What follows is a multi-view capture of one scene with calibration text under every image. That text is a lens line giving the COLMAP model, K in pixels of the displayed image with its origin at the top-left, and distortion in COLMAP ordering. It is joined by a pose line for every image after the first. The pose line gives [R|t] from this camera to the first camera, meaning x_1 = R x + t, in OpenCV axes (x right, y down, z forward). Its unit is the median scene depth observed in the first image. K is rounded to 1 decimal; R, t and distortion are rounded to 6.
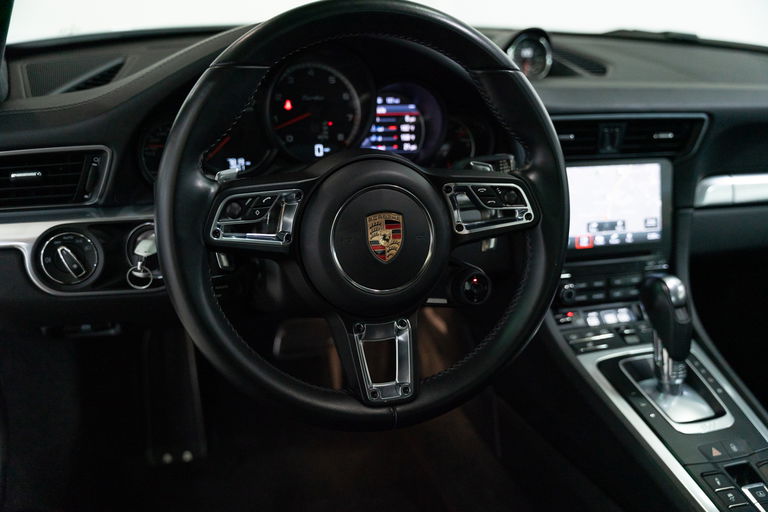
lens RADIAL K [[755.8, 0, 385.8], [0, 755.8, 255.0], [0, 0, 1]] dist [0.009167, 0.000000]
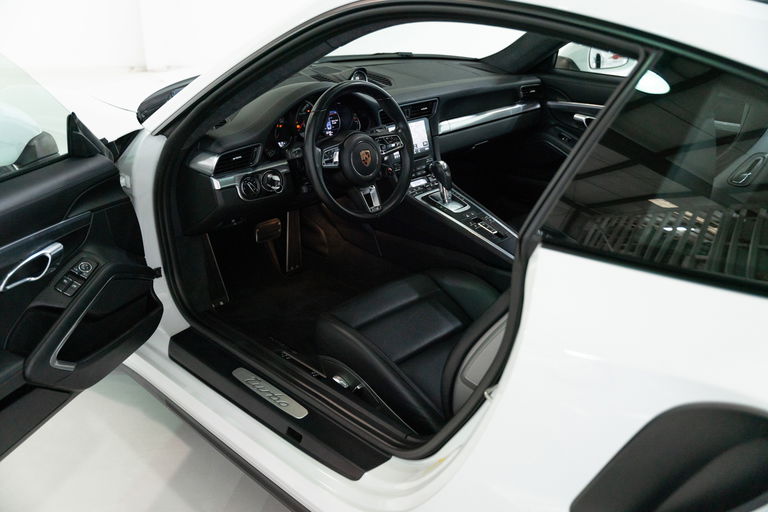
lens RADIAL K [[755.8, 0, 381.6], [0, 755.8, 259.6], [0, 0, 1]] dist [0.009167, 0.000000]
pose [[0.902193, -0.210404, 0.376535, -0.907028], [0.187903, 0.977486, 0.095988, 0.073854], [-0.388254, -0.015848, 0.921416, -1.421340]]
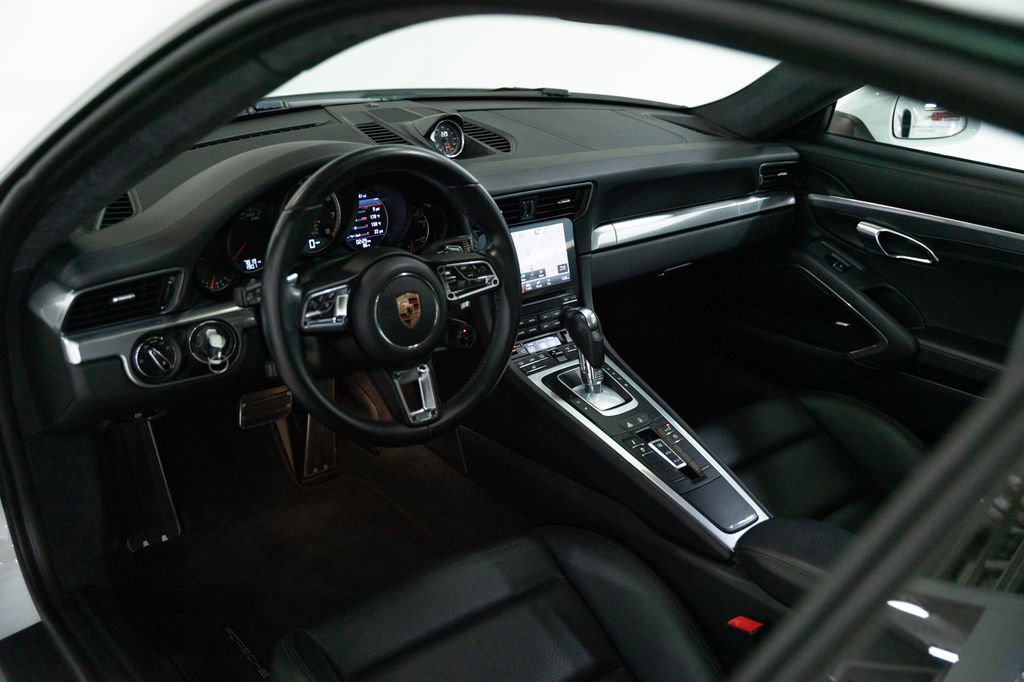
lens RADIAL K [[1007.7, 0, 517.1], [0, 1007.7, 339.5], [0, 0, 1]] dist [0.009167, 0.000000]
pose [[0.934859, -0.140284, 0.326126, -0.340535], [0.123913, 0.989782, 0.070551, -0.059648], [-0.332691, -0.025544, 0.942690, -0.680795]]
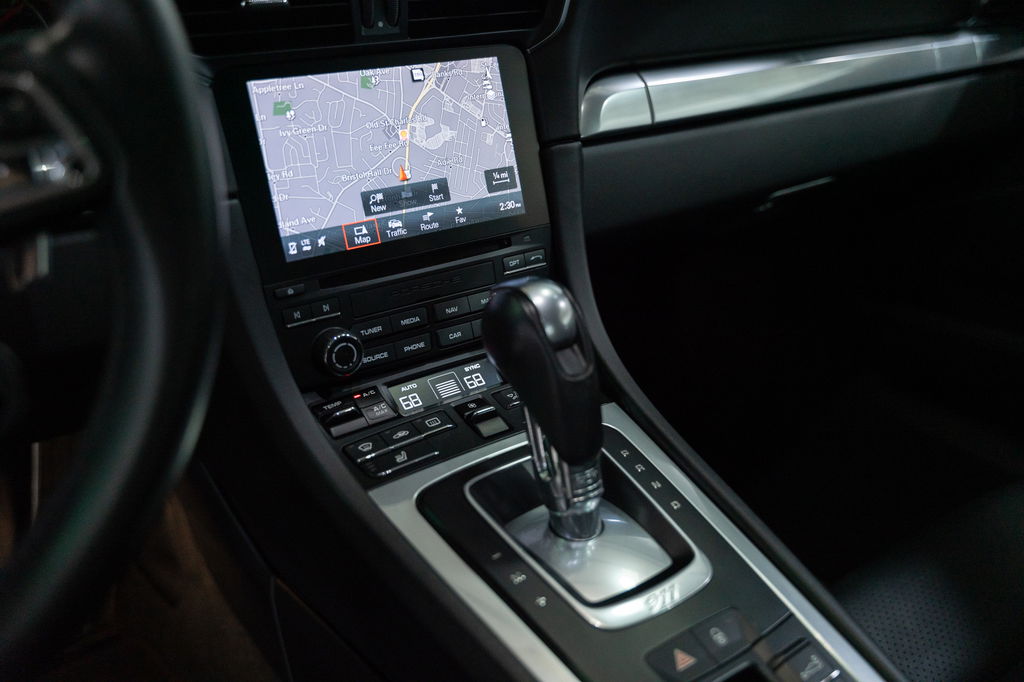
lens RADIAL K [[1007.7, 0, 509.5], [0, 1007.7, 336.0], [0, 0, 1]] dist [0.009167, 0.000000]
pose [[0.956988, -0.163797, 0.239468, 0.207538], [0.154422, 0.986328, 0.057533, 0.023015], [-0.245618, -0.018080, 0.969198, 0.416228]]
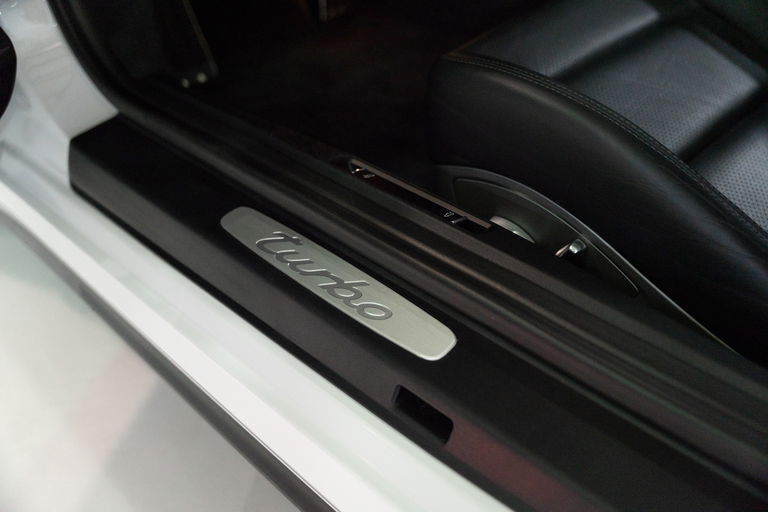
lens RADIAL K [[755.8, 0, 380.6], [0, 755.8, 251.2], [0, 0, 1]] dist [0.009167, 0.000000]
pose [[0.898349, -0.326881, 0.293458, -0.630832], [0.236678, 0.922955, 0.303541, 0.351118], [-0.370070, -0.203231, 0.906502, -0.022637]]
